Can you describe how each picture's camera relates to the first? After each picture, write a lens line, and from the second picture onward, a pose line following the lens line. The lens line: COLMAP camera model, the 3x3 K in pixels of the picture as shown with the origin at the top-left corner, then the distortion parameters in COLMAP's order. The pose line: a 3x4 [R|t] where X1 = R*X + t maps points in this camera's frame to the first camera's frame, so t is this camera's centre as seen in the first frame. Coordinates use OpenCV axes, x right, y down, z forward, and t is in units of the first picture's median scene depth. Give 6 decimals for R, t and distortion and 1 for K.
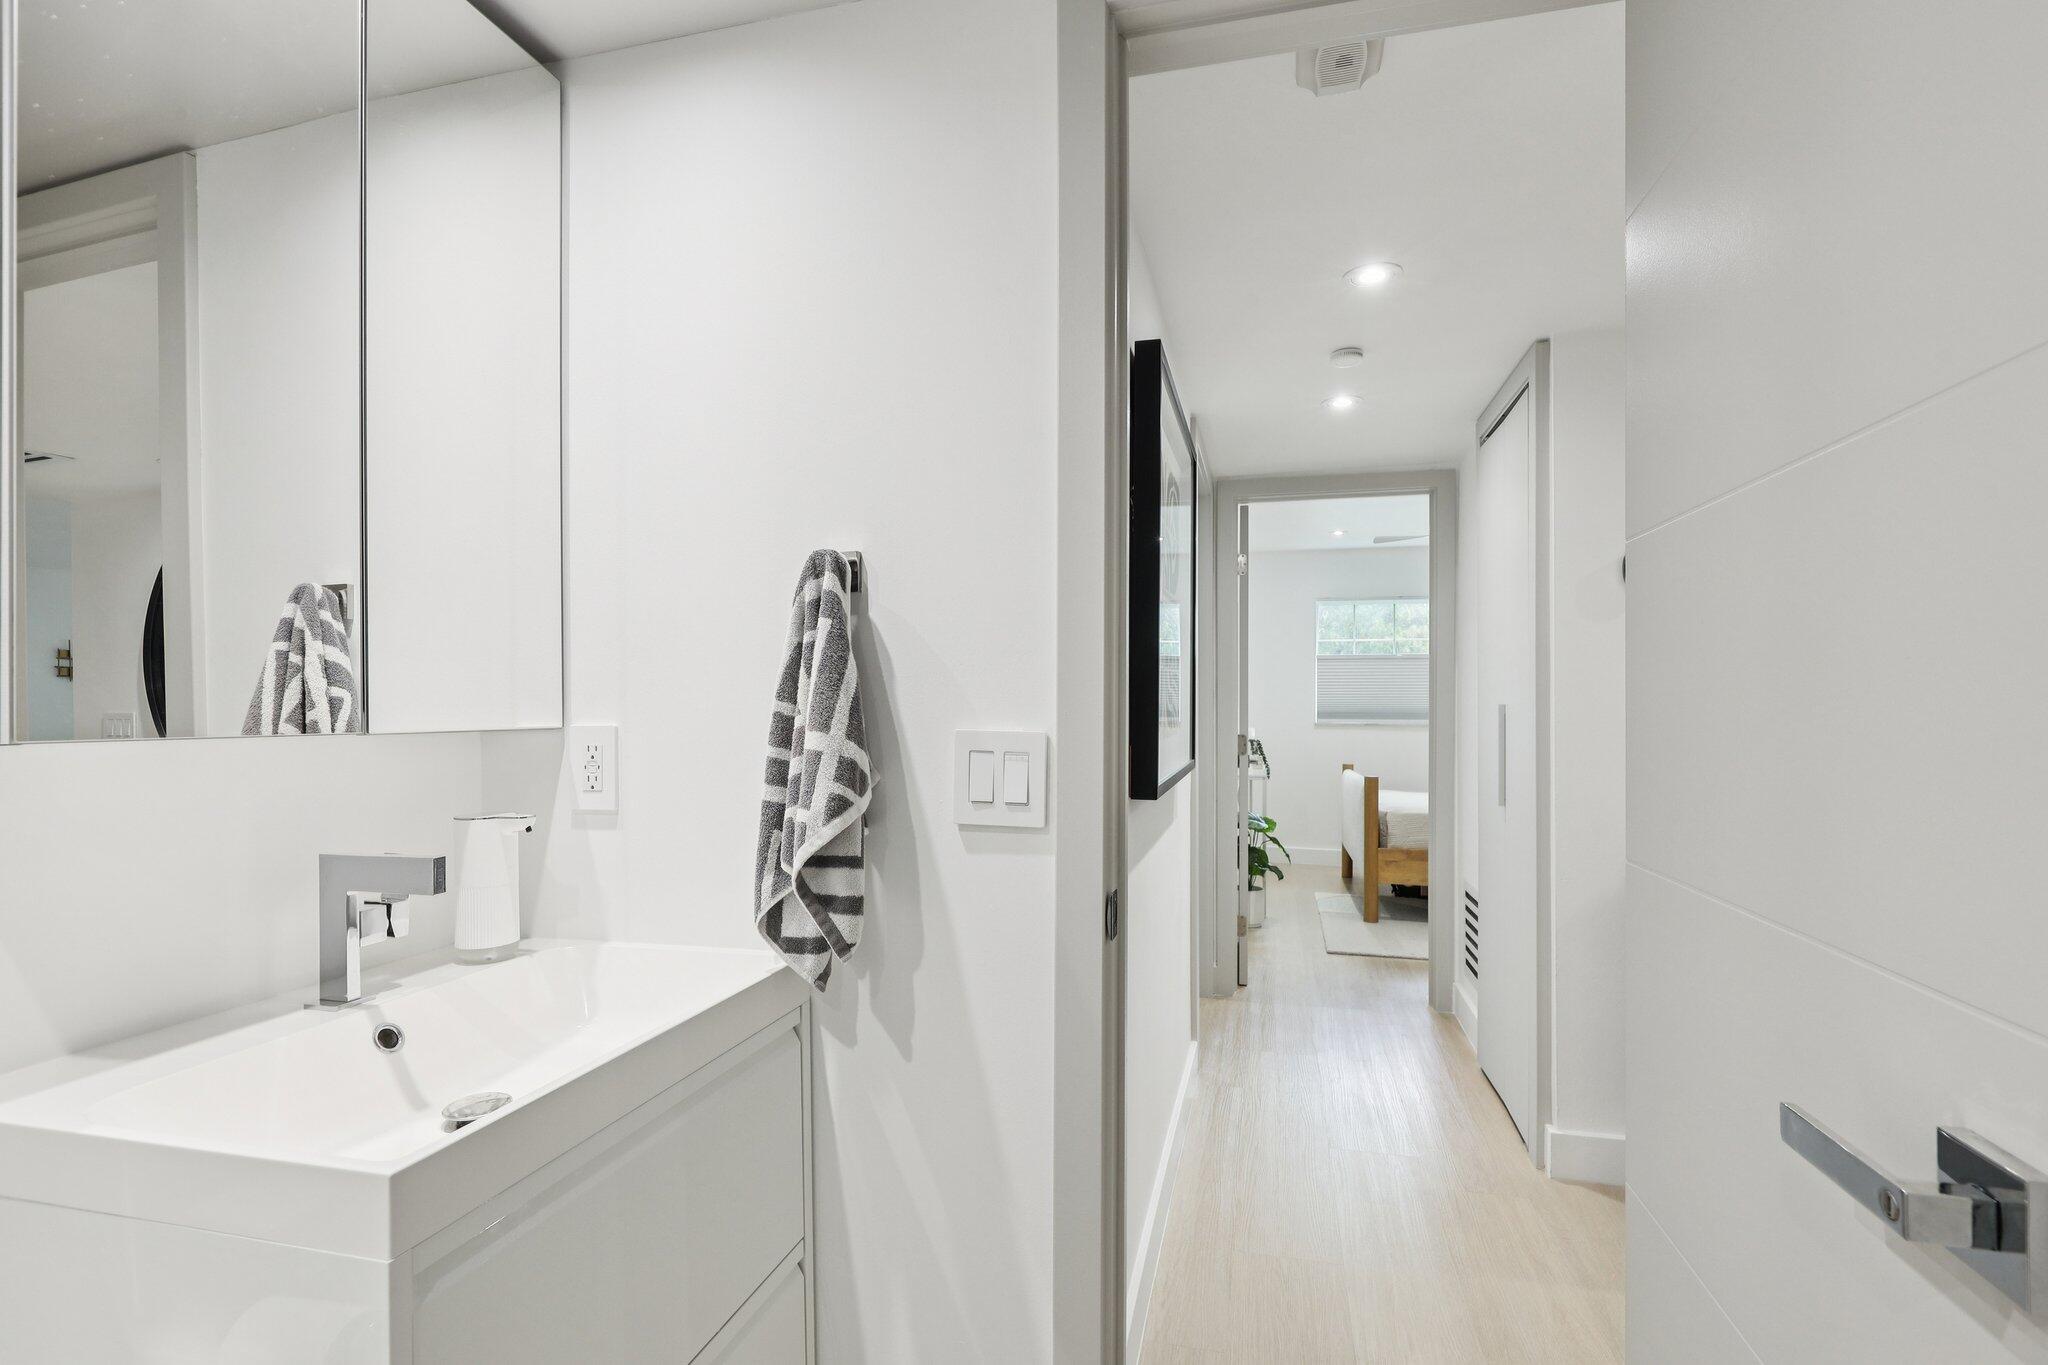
lens RADIAL K [[947.1, 0, 1023.9], [0, 947.1, 692.0], [0, 0, 1]] dist [0.003922, -0.001413]
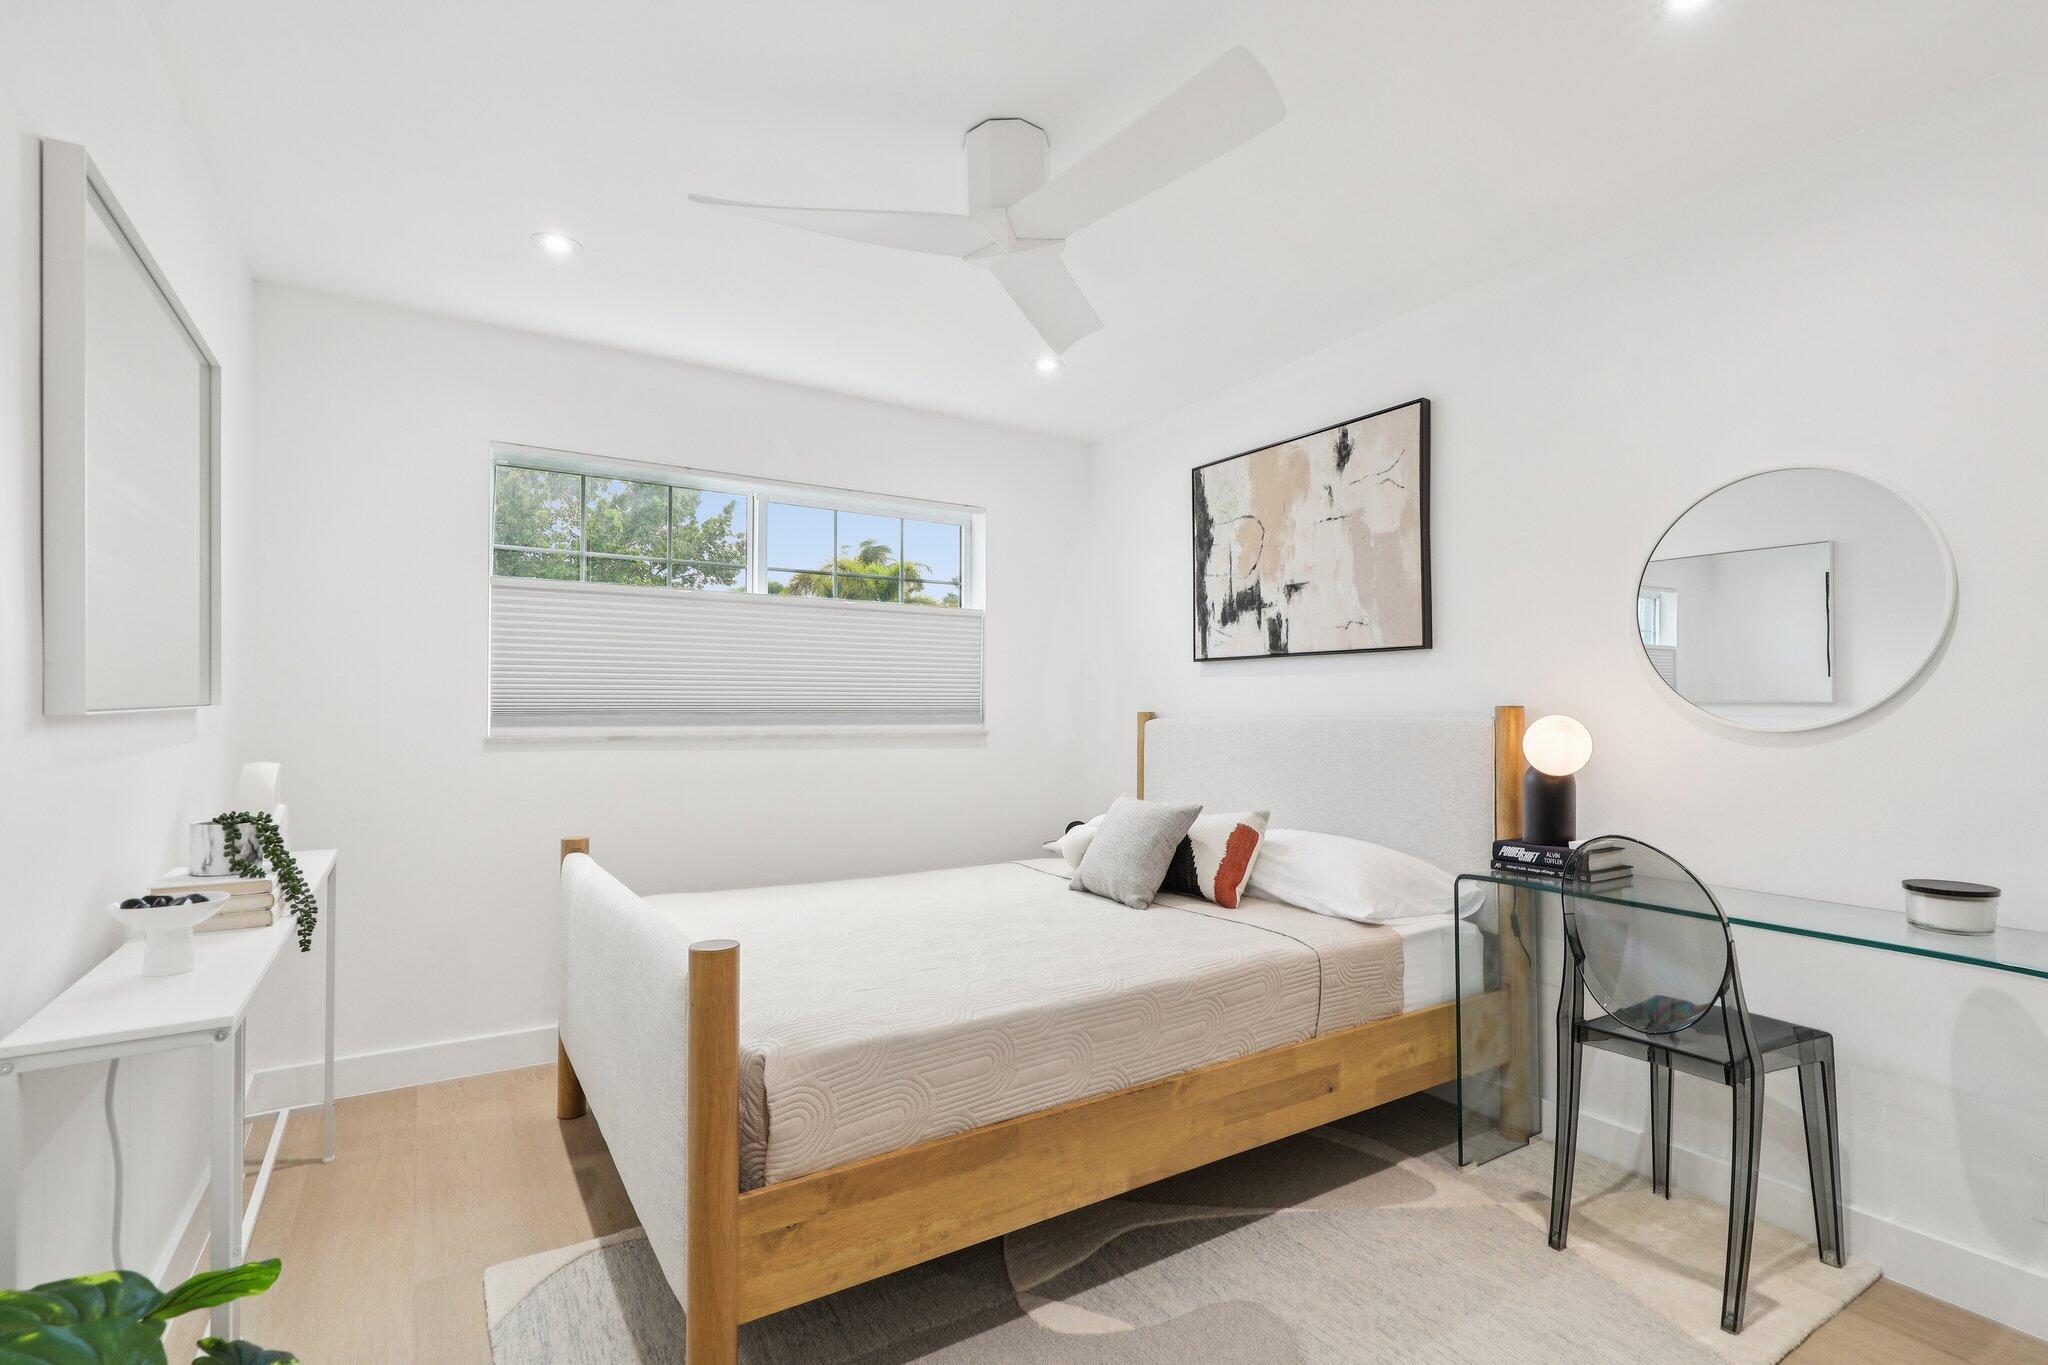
lens RADIAL K [[947.1, 0, 1035.3], [0, 947.1, 692.1], [0, 0, 1]] dist [0.003922, -0.001413]
pose [[0.680271, 0.008479, 0.732912, 0.229204], [-0.003289, 0.999958, -0.008516, 0.021493], [-0.732953, 0.003382, 0.680270, 0.744638]]
